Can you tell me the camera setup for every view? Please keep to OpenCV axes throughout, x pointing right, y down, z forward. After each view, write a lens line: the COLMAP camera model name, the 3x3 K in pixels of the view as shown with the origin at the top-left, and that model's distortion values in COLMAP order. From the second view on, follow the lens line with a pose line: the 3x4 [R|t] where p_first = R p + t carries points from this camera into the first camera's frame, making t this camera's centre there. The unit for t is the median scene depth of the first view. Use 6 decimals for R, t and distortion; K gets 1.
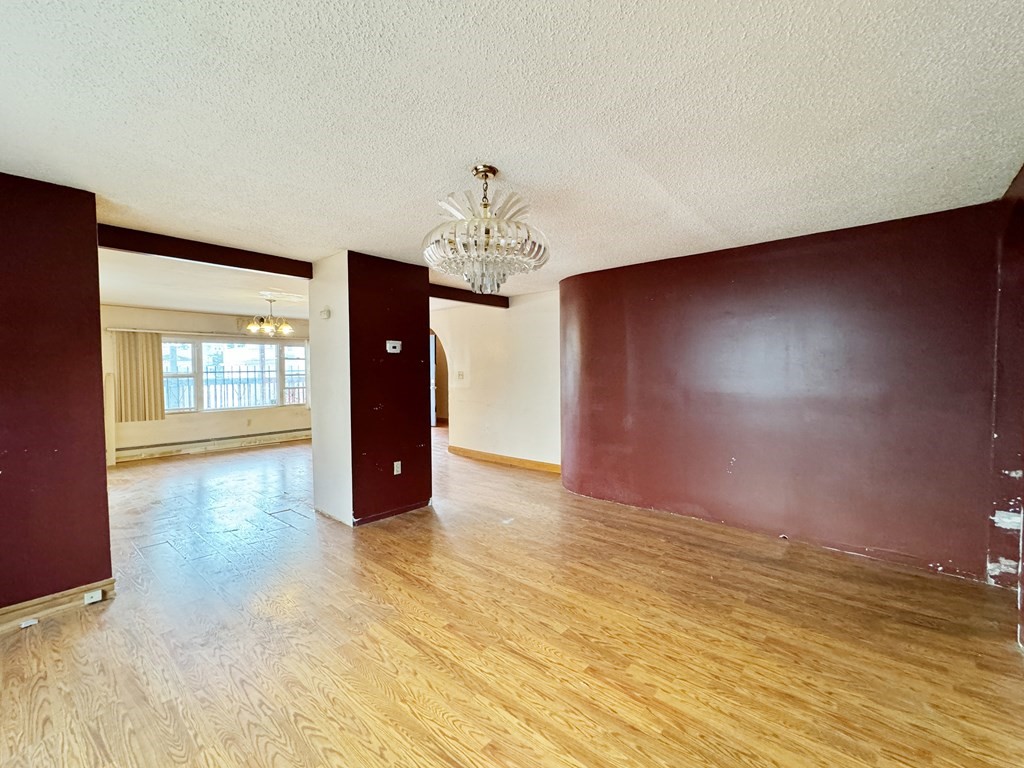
lens RADIAL K [[418.6, 0, 513.1], [0, 418.6, 385.5], [0, 0, 1]] dist [-0.002789, 0.000186]
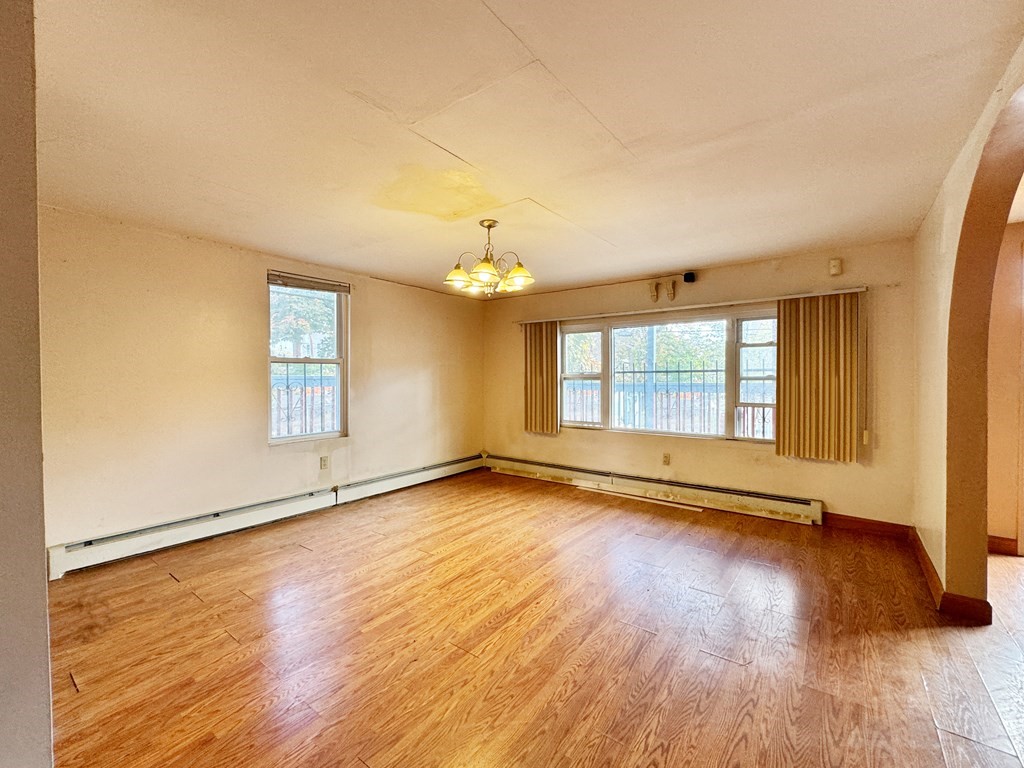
lens RADIAL K [[418.6, 0, 513.4], [0, 418.6, 378.1], [0, 0, 1]] dist [-0.002789, 0.000186]
pose [[0.049769, 0.016461, -0.998625, -0.066794], [-0.031247, 0.999400, 0.014916, -0.027339], [0.998272, 0.030462, 0.050254, 0.796780]]
